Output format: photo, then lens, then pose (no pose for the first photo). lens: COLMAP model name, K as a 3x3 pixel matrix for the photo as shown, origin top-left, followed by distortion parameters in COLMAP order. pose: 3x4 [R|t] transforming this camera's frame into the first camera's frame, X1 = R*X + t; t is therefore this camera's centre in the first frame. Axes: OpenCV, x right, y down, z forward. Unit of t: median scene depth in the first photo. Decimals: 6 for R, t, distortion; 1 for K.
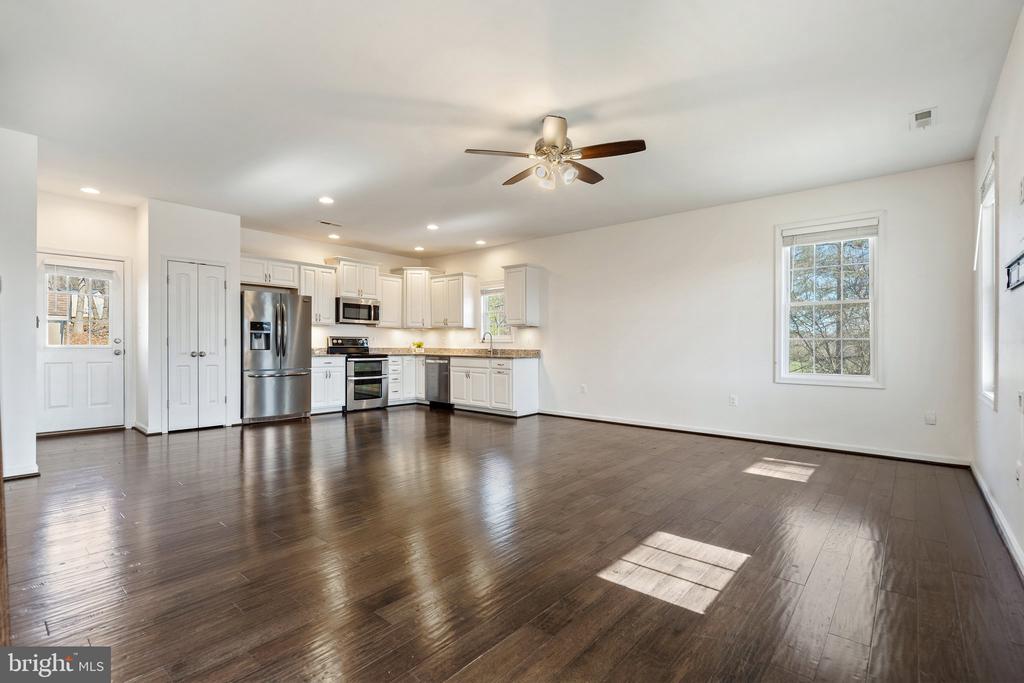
lens RADIAL K [[472.5, 0, 510.3], [0, 472.5, 367.5], [0, 0, 1]] dist [-0.000306, 0.000058]
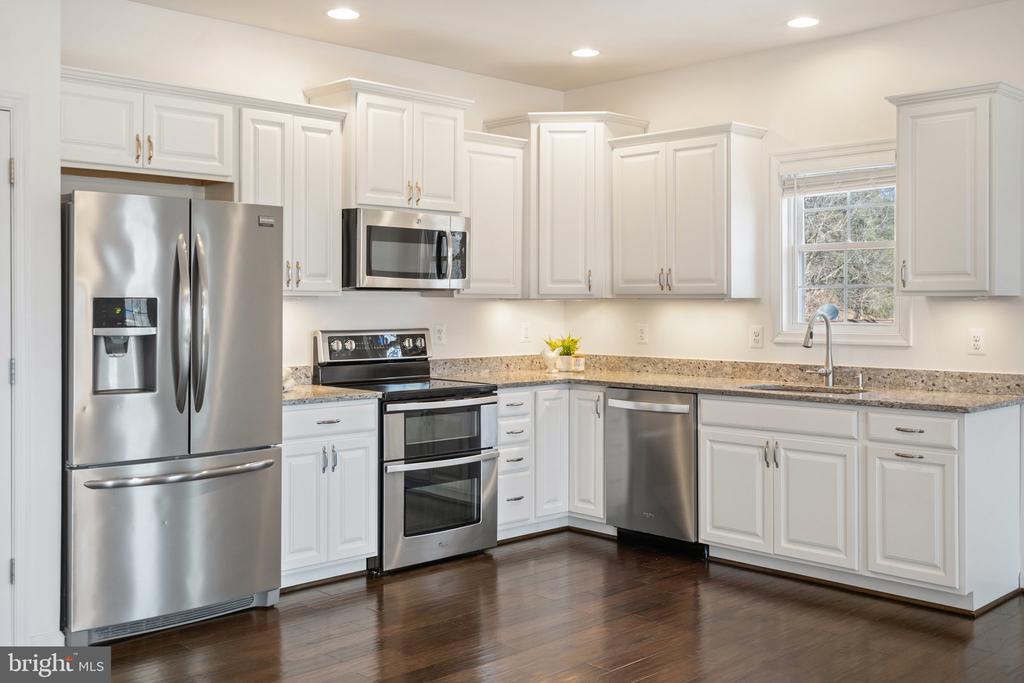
lens RADIAL K [[1033.9, 0, 512.0], [0, 1033.9, 341.5], [0, 0, 1]] dist [0.007633, -0.009470]
pose [[0.995877, -0.002990, -0.090666, -0.192497], [0.002108, 0.999950, -0.009818, -0.051602], [0.090691, 0.009587, 0.995833, 0.317925]]
